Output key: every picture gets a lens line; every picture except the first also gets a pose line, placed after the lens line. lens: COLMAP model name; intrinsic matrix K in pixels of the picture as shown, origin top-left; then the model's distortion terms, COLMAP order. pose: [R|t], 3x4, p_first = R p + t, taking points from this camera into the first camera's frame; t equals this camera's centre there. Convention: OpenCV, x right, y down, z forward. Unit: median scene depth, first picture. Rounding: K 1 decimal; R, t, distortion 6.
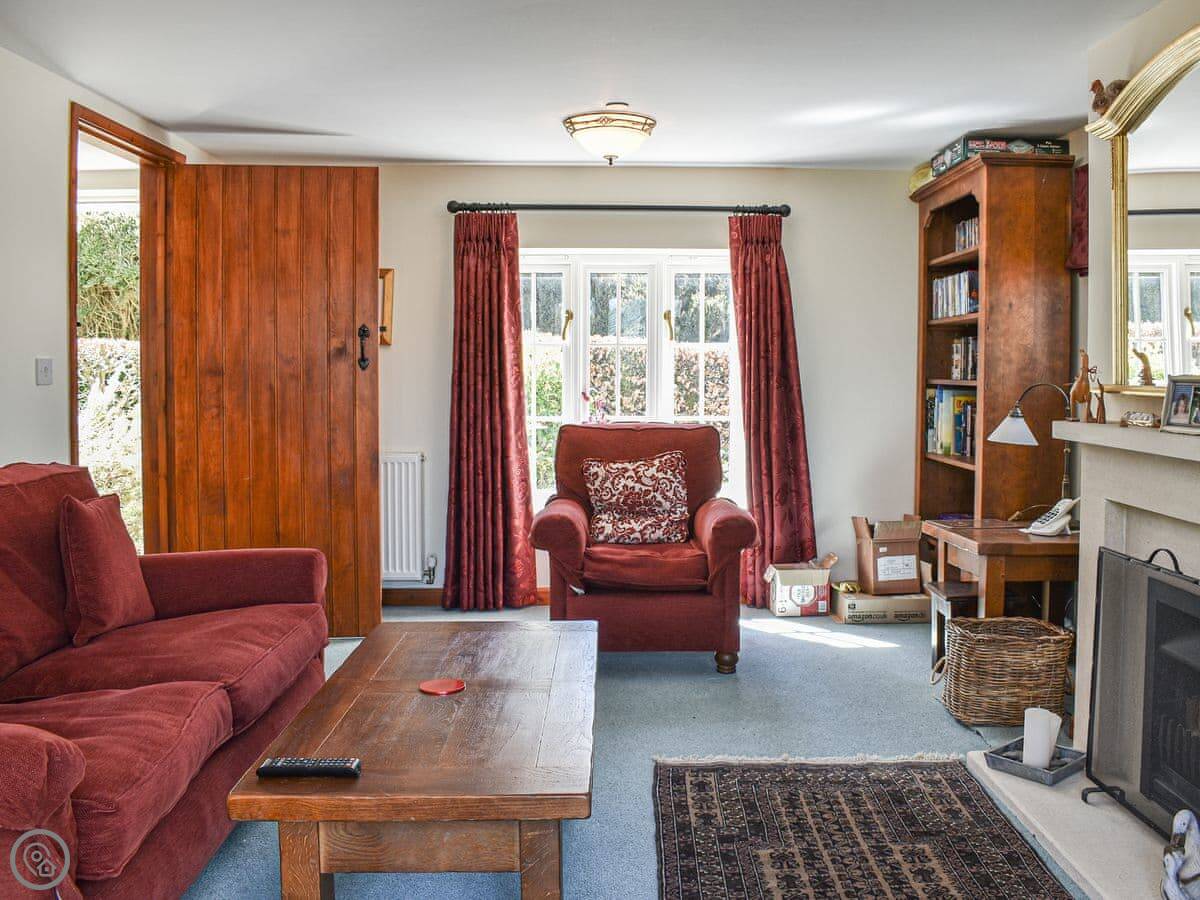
lens RADIAL K [[1080.1, 0, 600.0], [0, 1080.1, 450.0], [0, 0, 1]] dist [-0.095434, 0.003173]
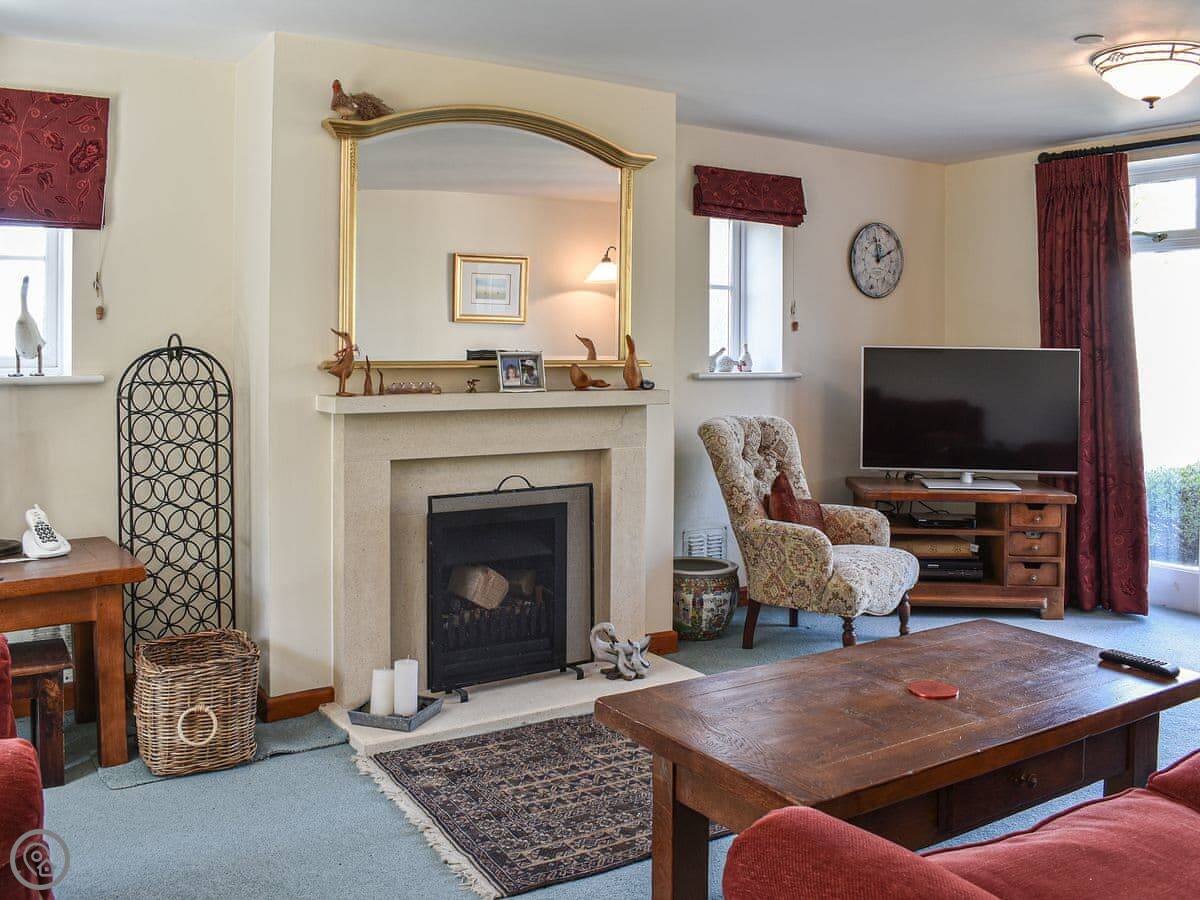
lens RADIAL K [[1080.1, 0, 600.0], [0, 1080.1, 450.0], [0, 0, 1]] dist [-0.095434, 0.003173]
pose [[-0.540163, -0.076650, 0.838063, -0.634056], [0.065840, 0.988942, 0.132886, -0.108301], [-0.838981, 0.126958, -0.529143, 1.458852]]
